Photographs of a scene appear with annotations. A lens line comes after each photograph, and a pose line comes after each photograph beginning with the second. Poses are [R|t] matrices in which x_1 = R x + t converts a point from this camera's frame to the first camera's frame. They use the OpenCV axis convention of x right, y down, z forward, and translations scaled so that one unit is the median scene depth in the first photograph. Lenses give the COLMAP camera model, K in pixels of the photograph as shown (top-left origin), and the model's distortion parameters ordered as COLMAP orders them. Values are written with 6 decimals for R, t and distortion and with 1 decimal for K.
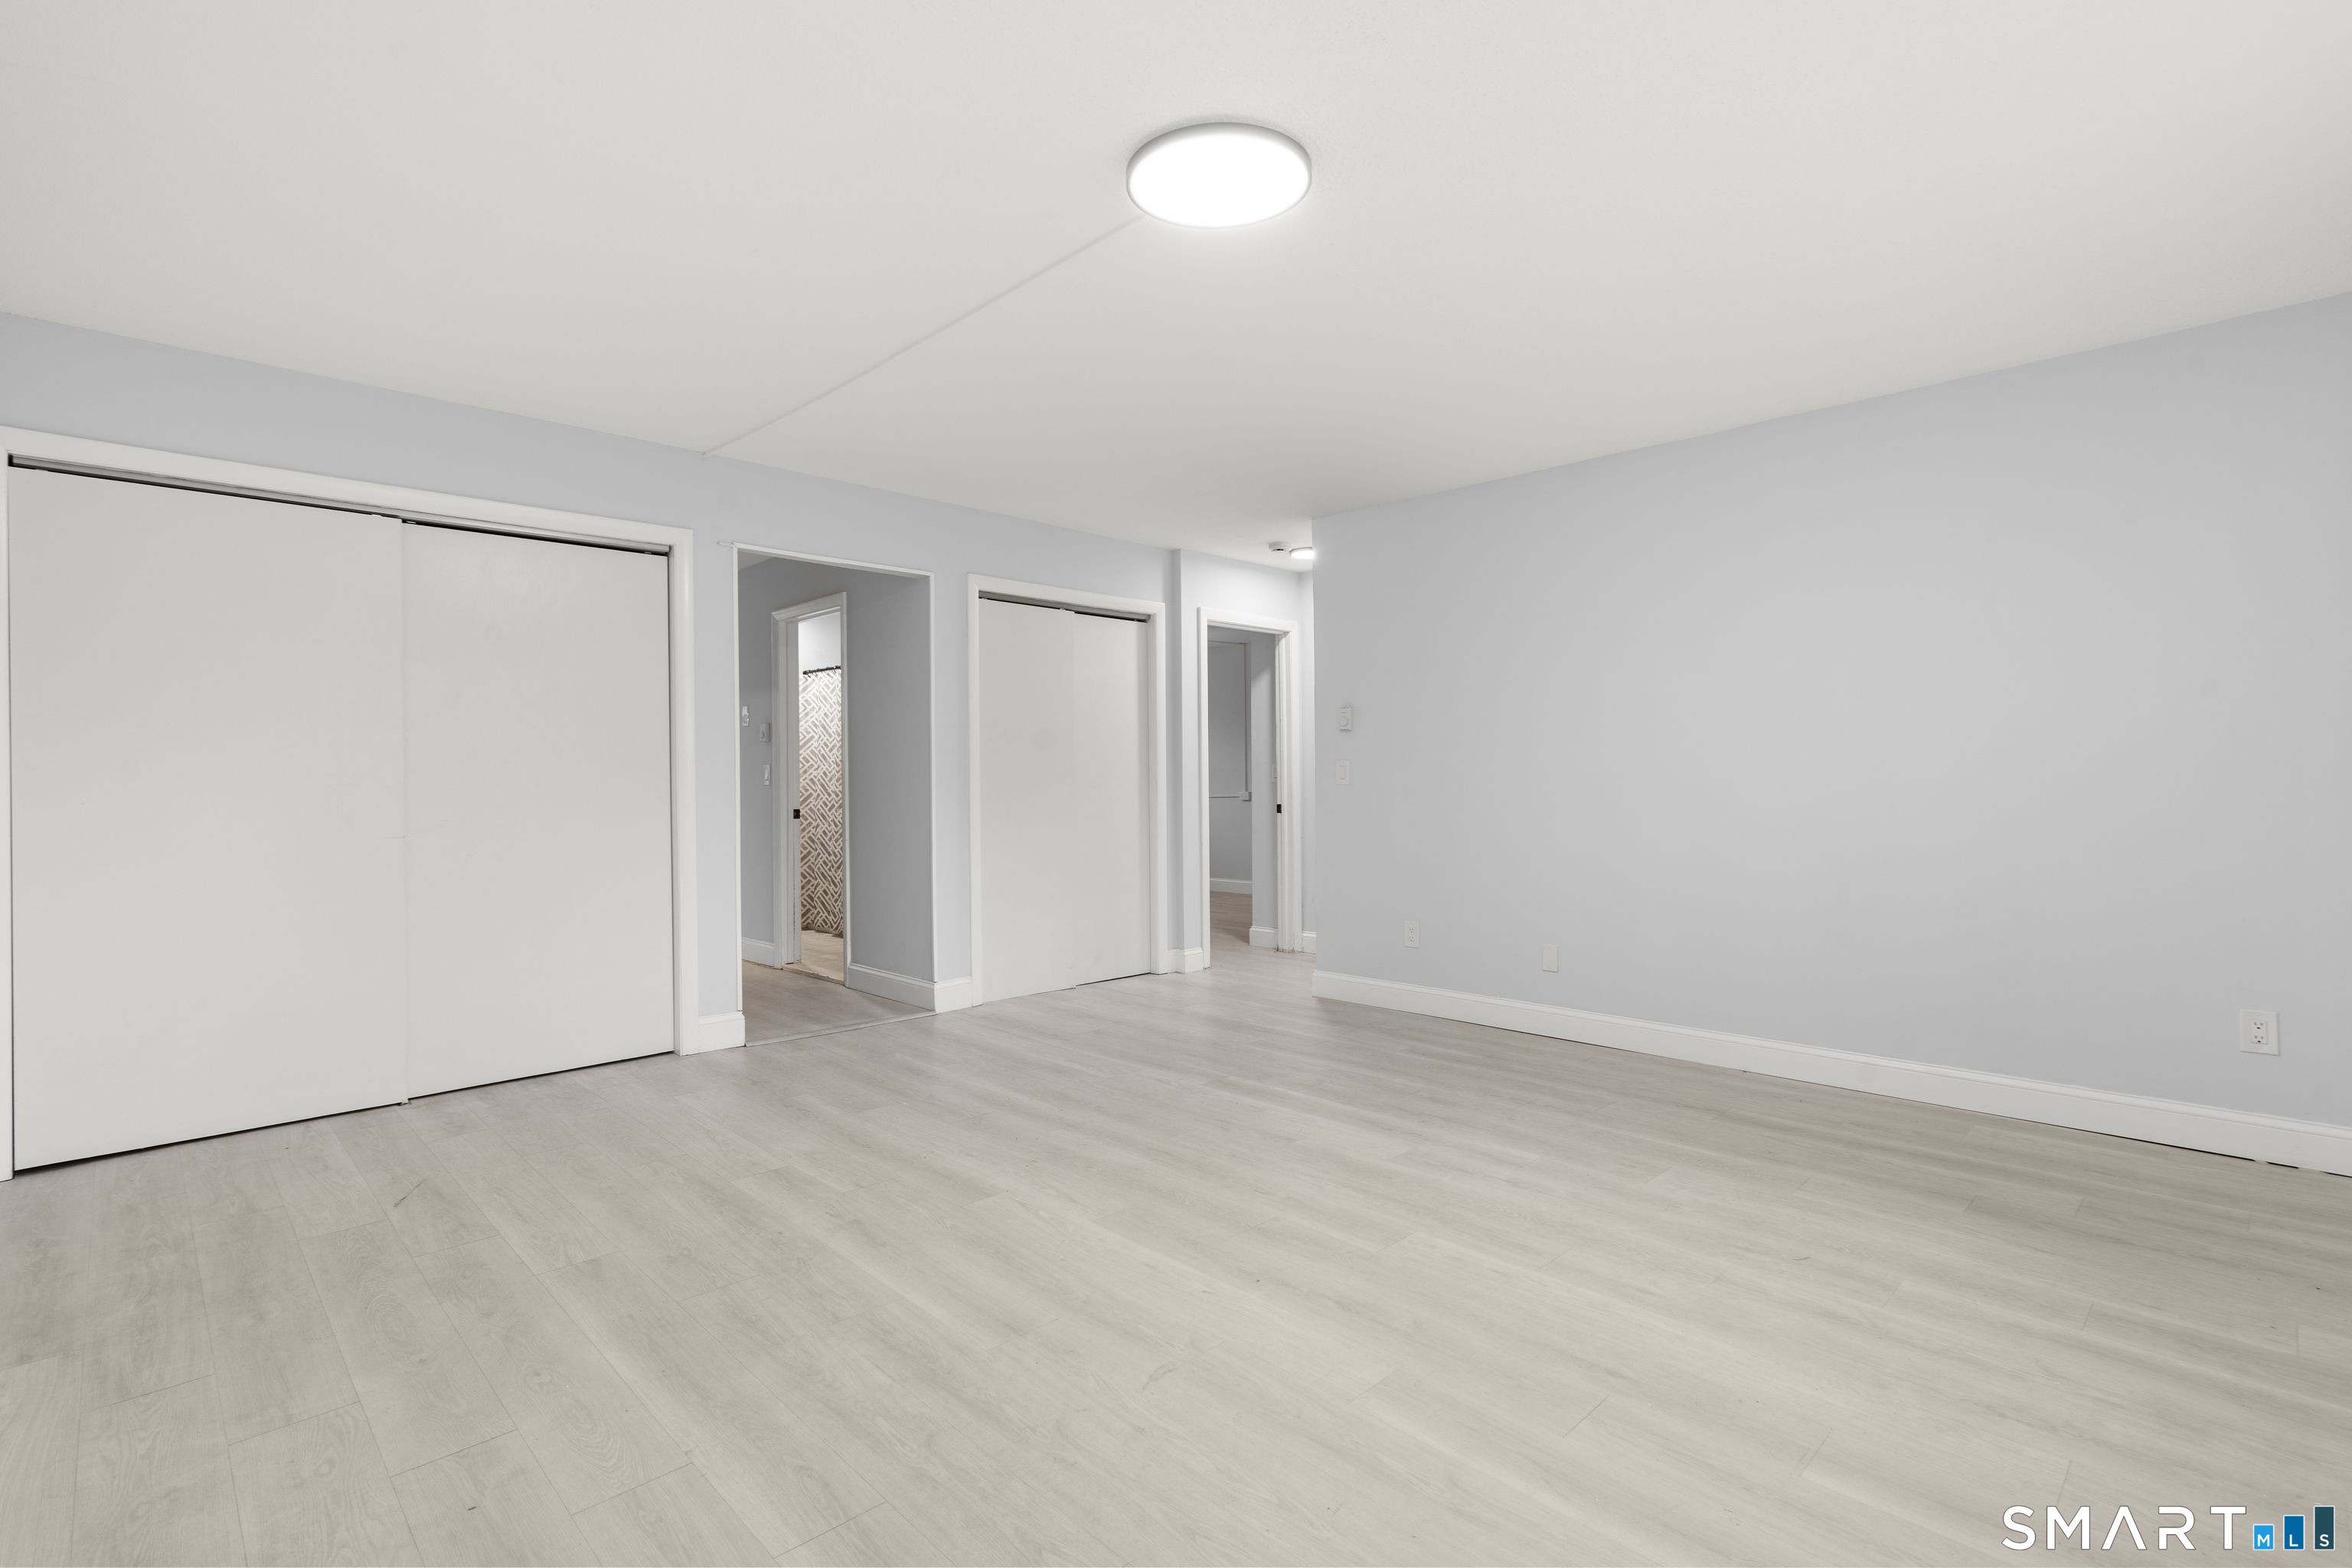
lens RADIAL K [[1071.4, 0, 1176.0], [0, 1071.4, 784.0], [0, 0, 1]] dist [-0.001796, 0.001031]
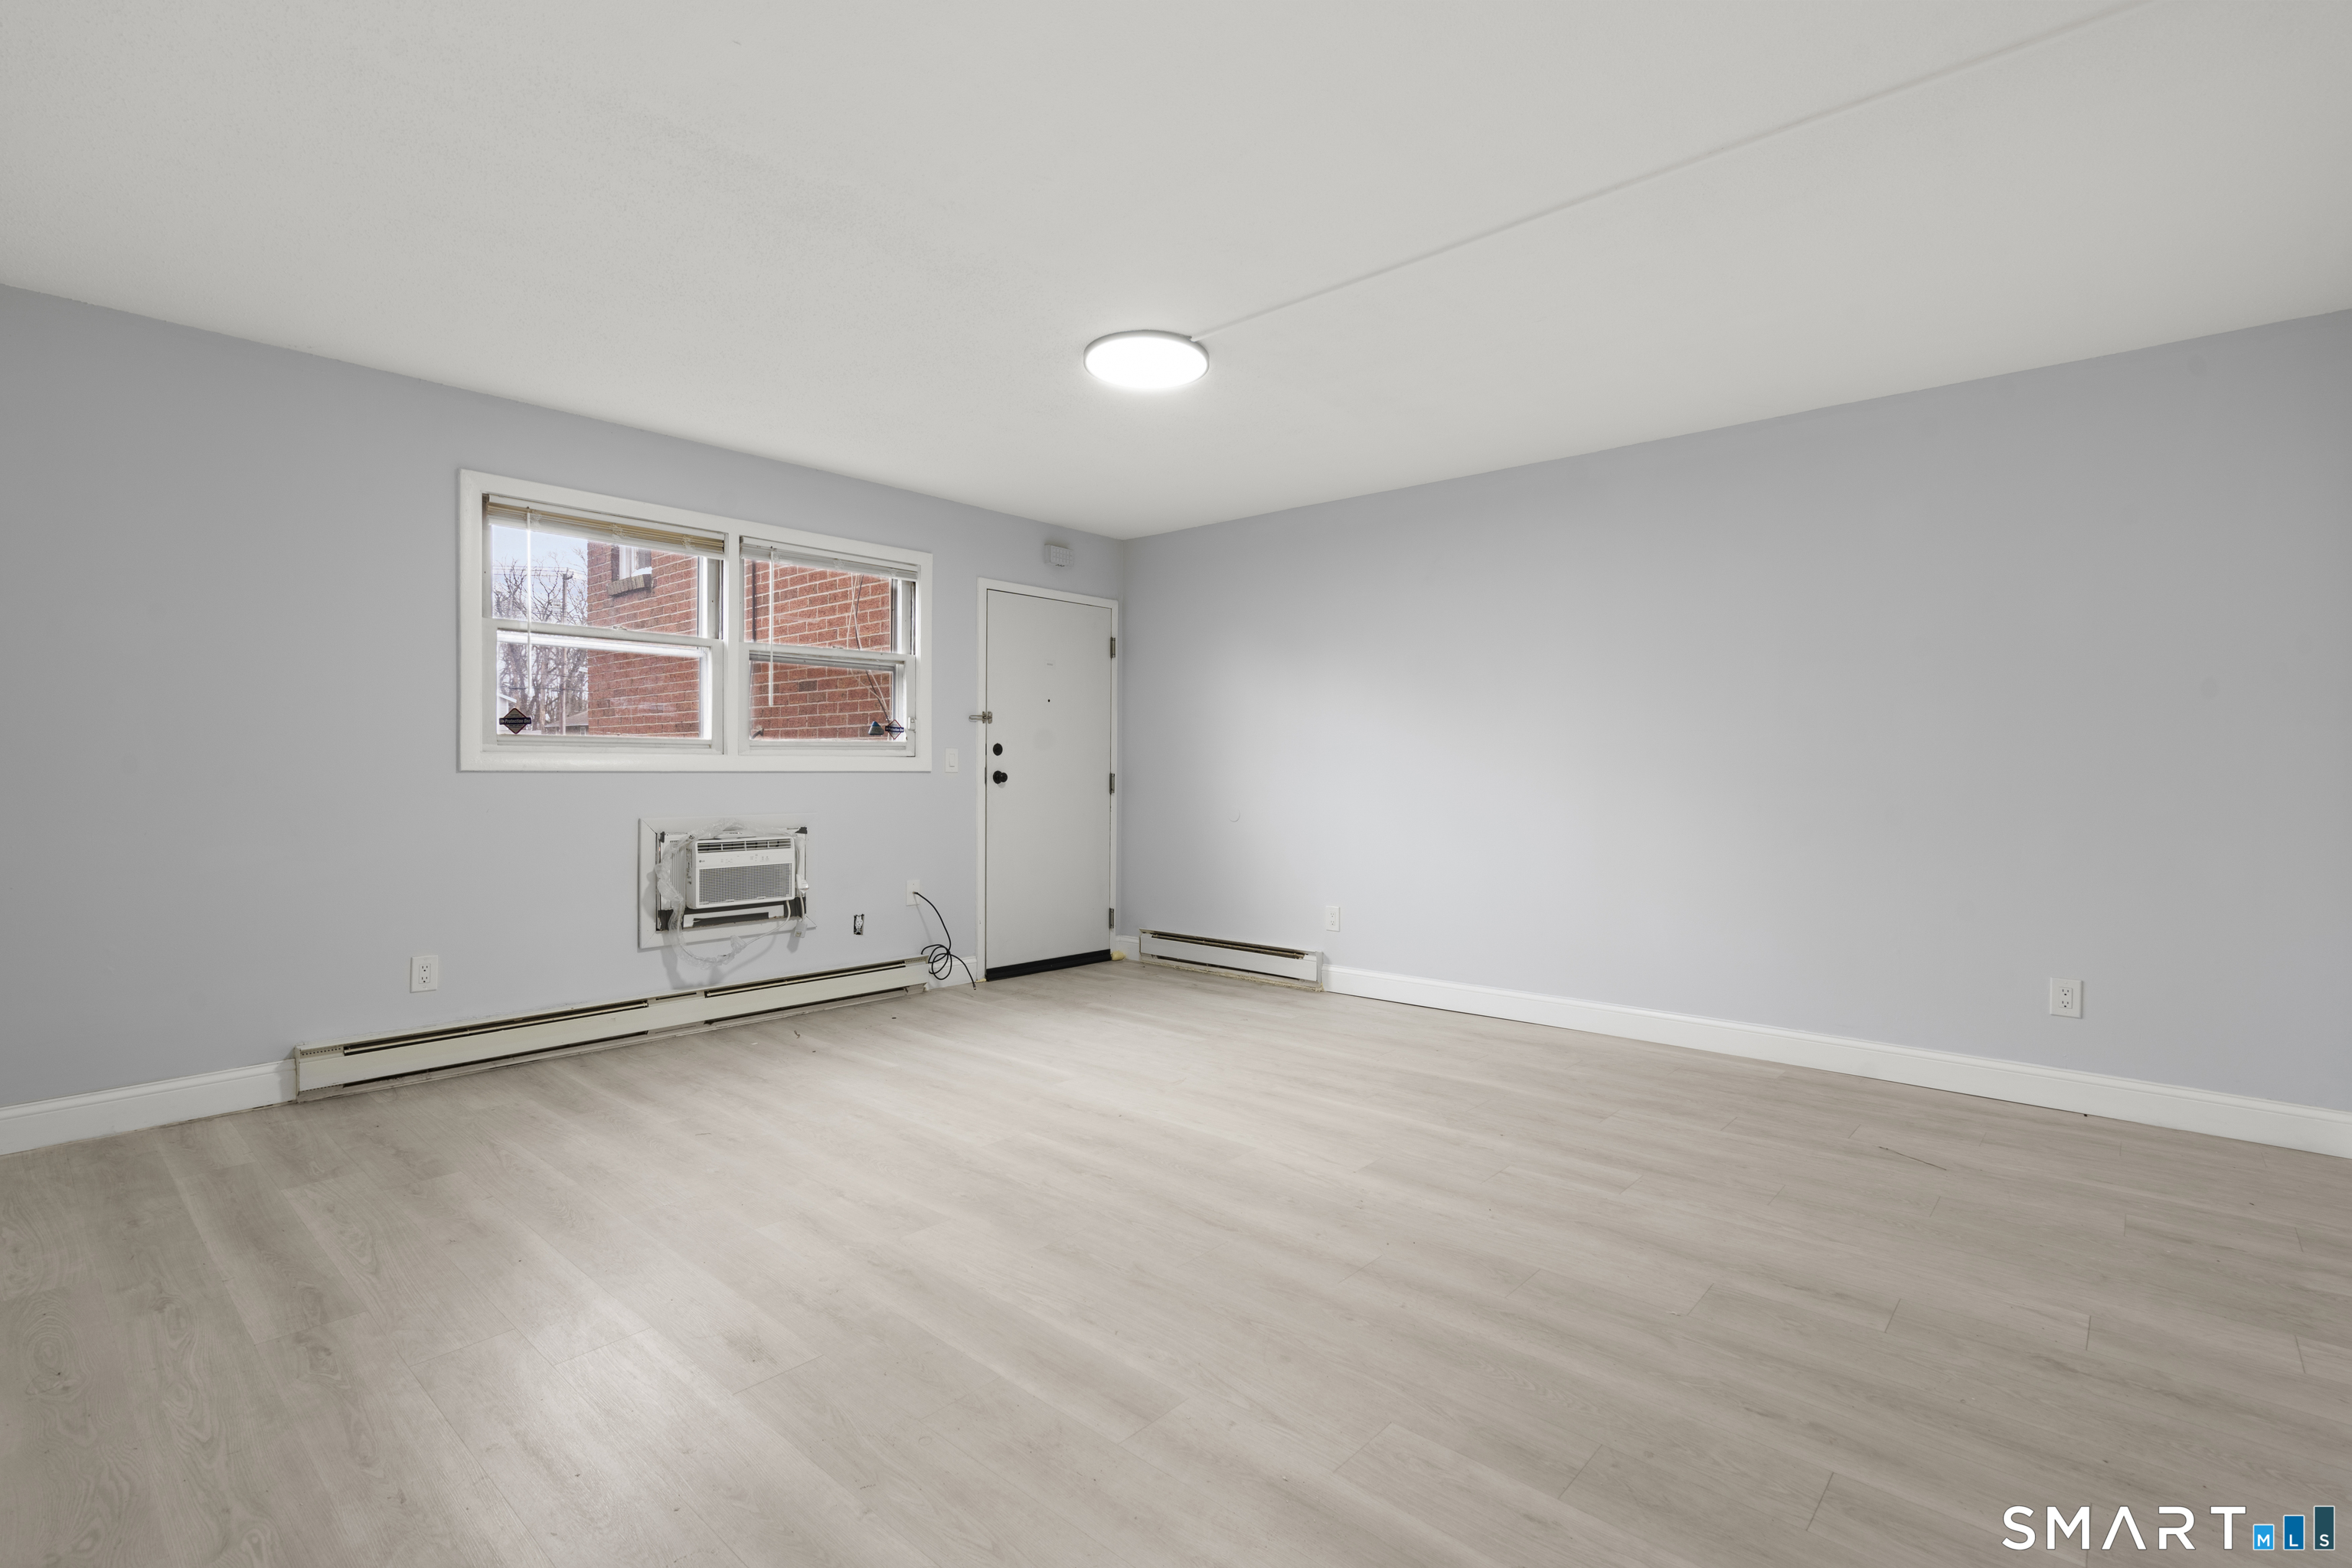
lens RADIAL K [[1071.4, 0, 1176.0], [0, 1071.4, 784.0], [0, 0, 1]] dist [-0.001796, 0.001031]
pose [[-0.997822, 0.002644, -0.065906, 0.081777], [0.001281, 0.999785, 0.020715, -0.011258], [0.065947, 0.020586, -0.997611, 2.077185]]
